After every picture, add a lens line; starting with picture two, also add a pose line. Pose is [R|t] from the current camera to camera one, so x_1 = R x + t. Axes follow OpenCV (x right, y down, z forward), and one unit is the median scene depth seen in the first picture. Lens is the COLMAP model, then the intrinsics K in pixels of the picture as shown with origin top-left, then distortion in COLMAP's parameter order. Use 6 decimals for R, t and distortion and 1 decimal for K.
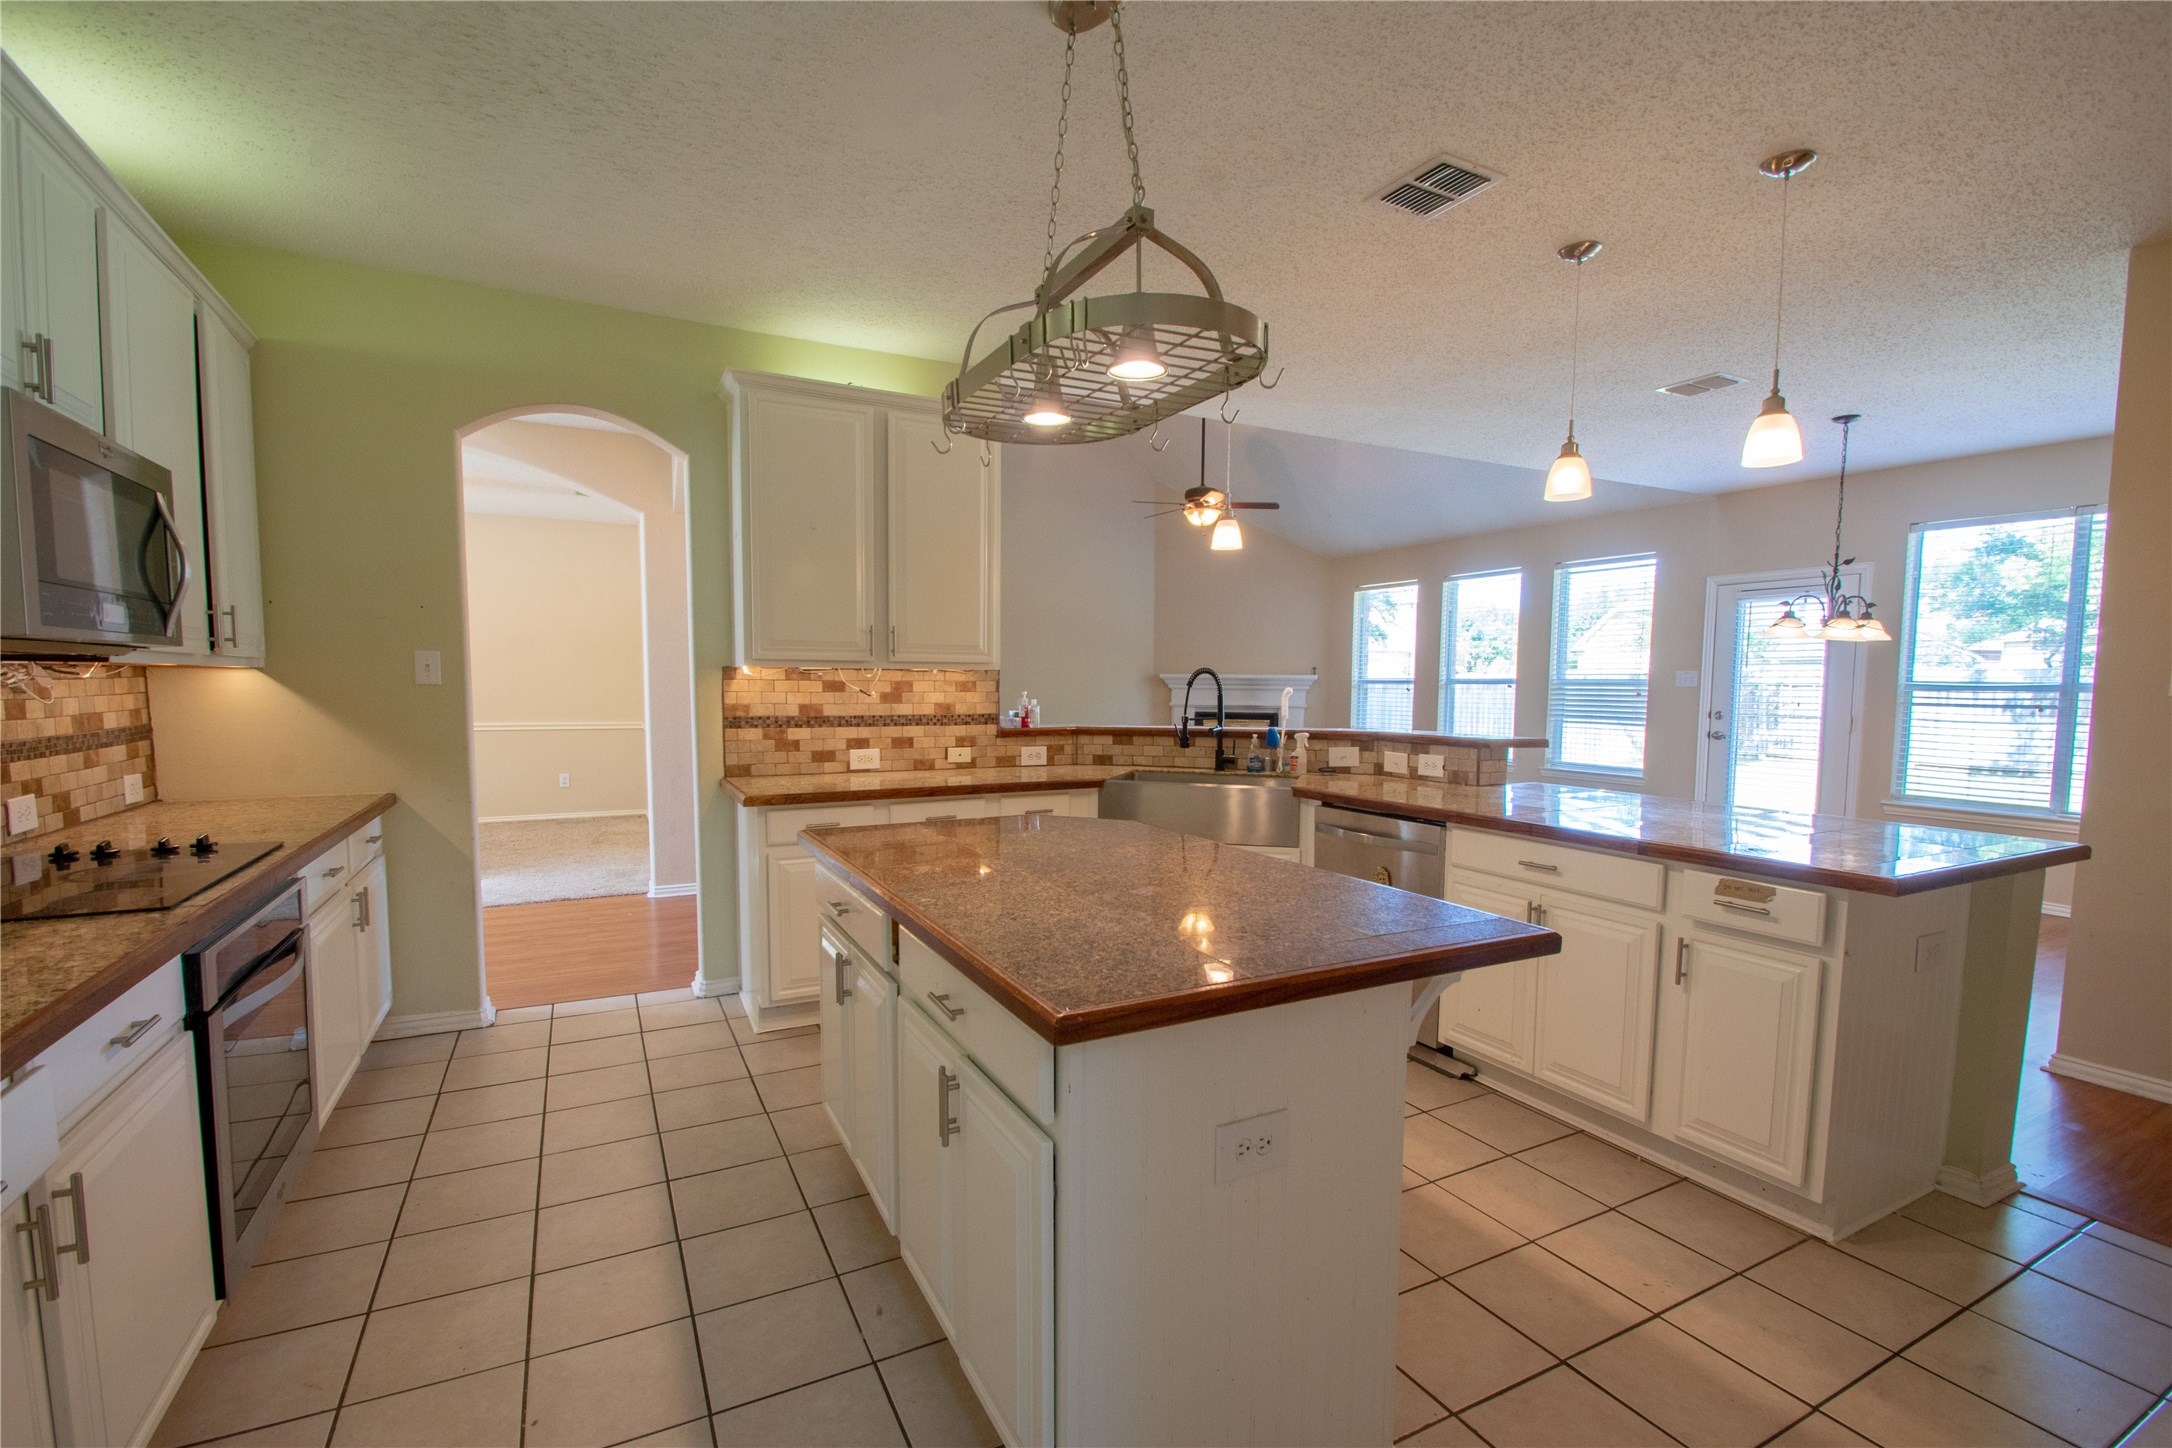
lens RADIAL K [[965.5, 0, 1076.2], [0, 965.5, 759.2], [0, 0, 1]] dist [0.011654, -0.010953]
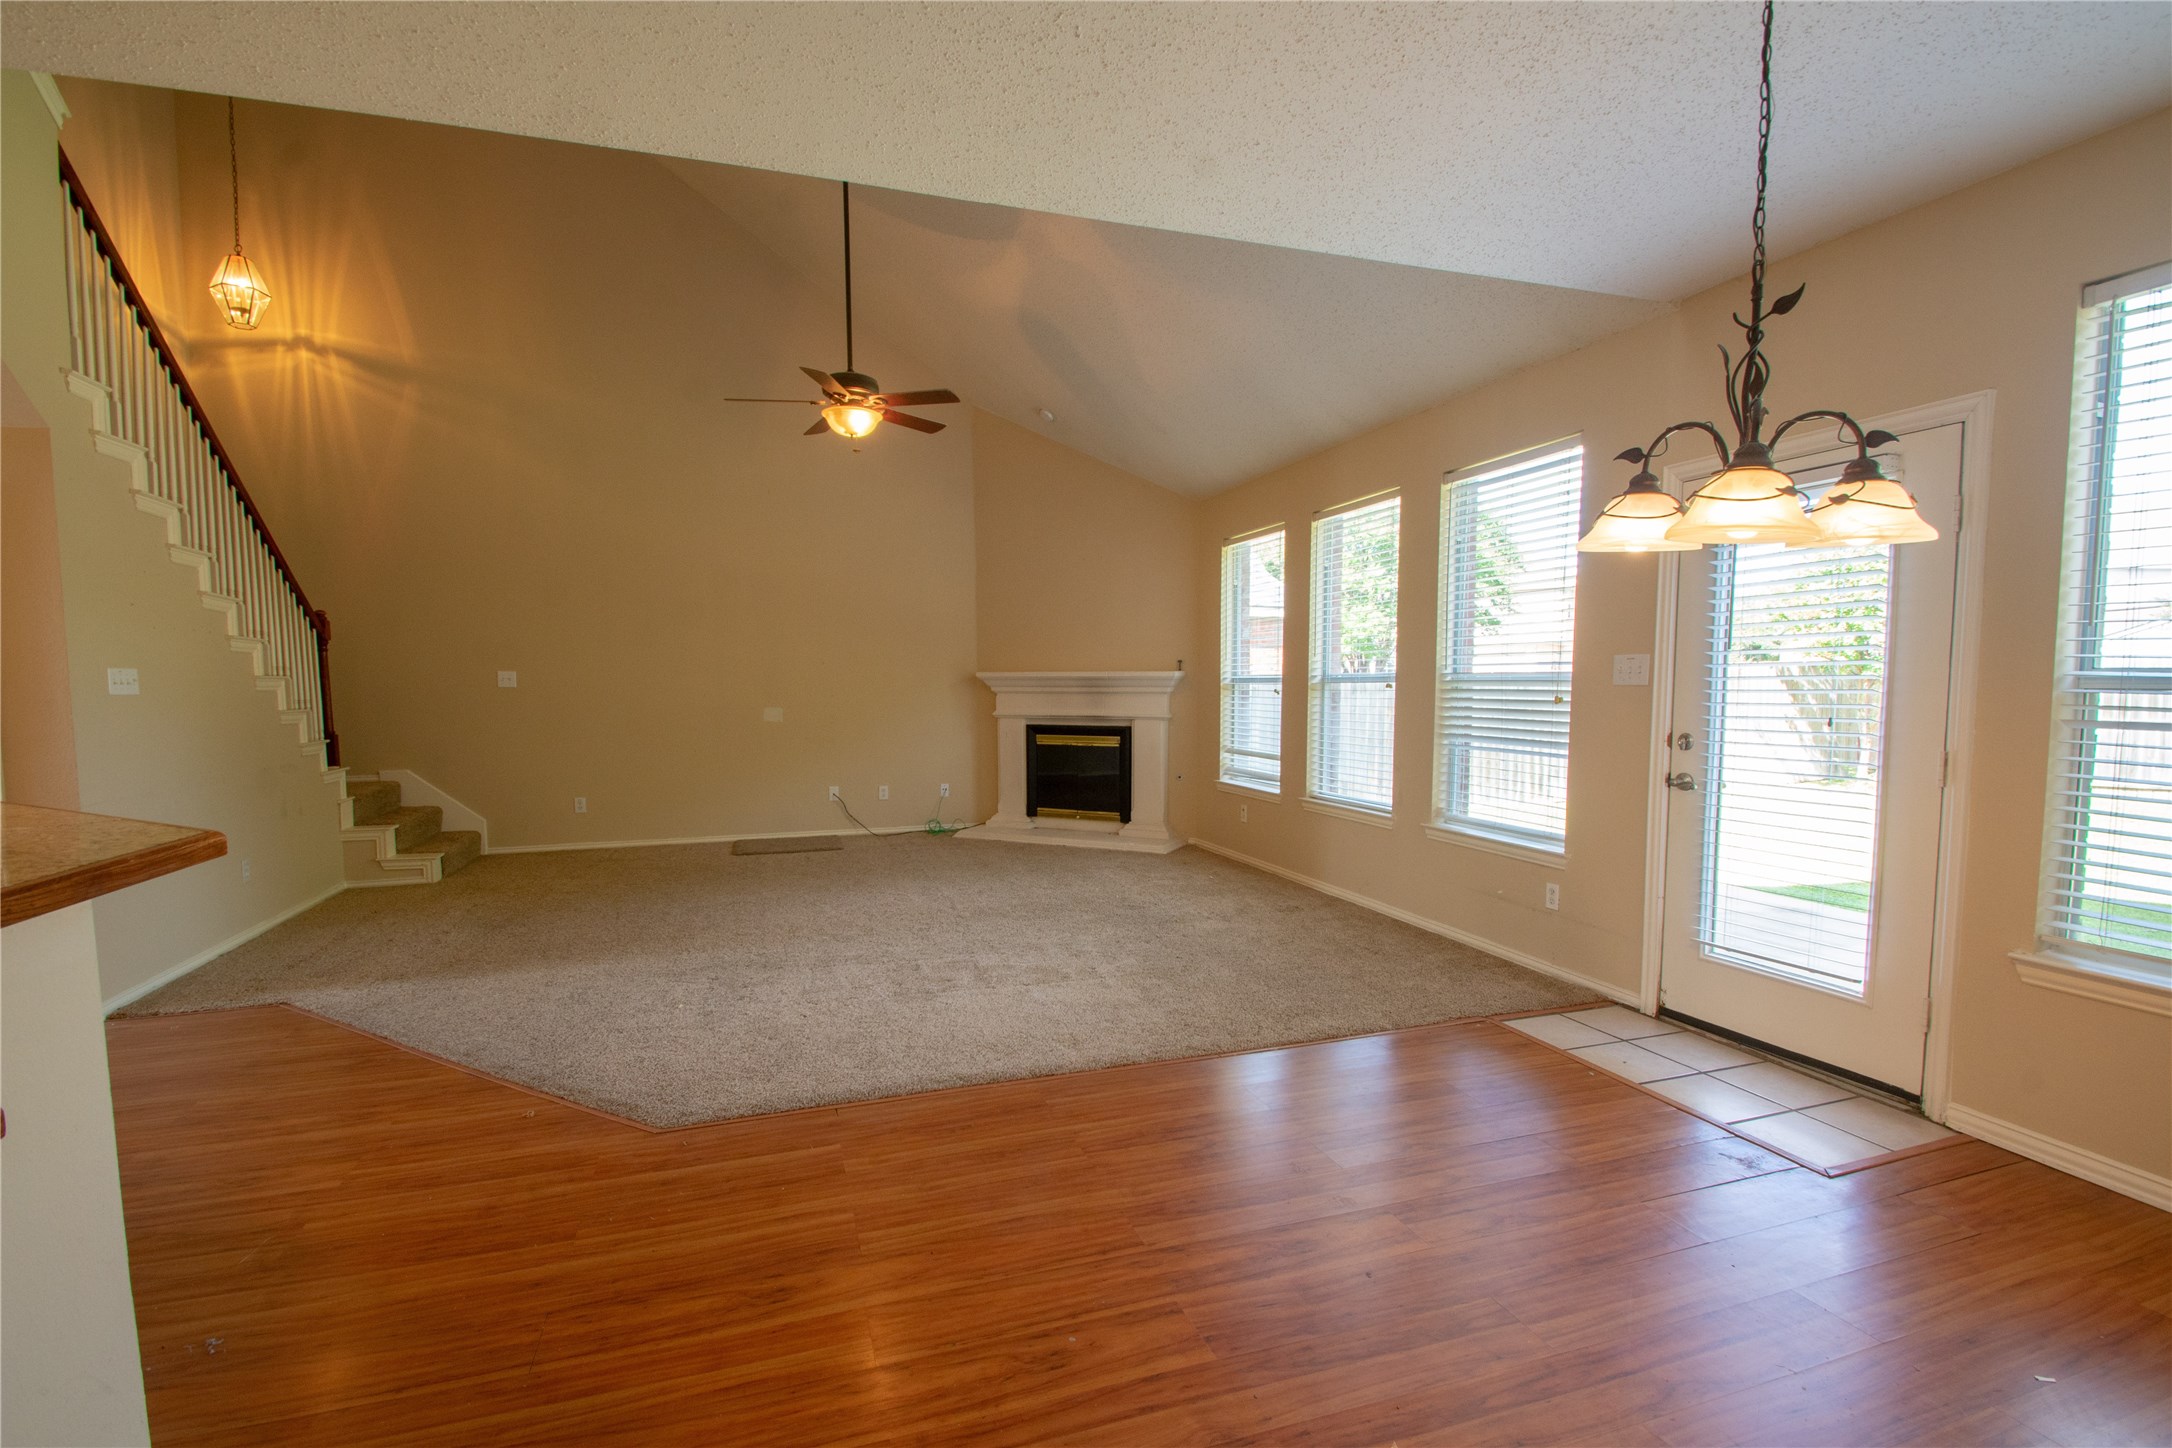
lens RADIAL K [[965.5, 0, 1076.2], [0, 965.5, 759.2], [0, 0, 1]] dist [0.011654, -0.010953]
pose [[0.986188, 0.002490, -0.165609, 0.428467], [-0.002641, 0.999996, -0.000692, -0.034401], [0.165606, 0.001120, 0.986191, 0.444911]]
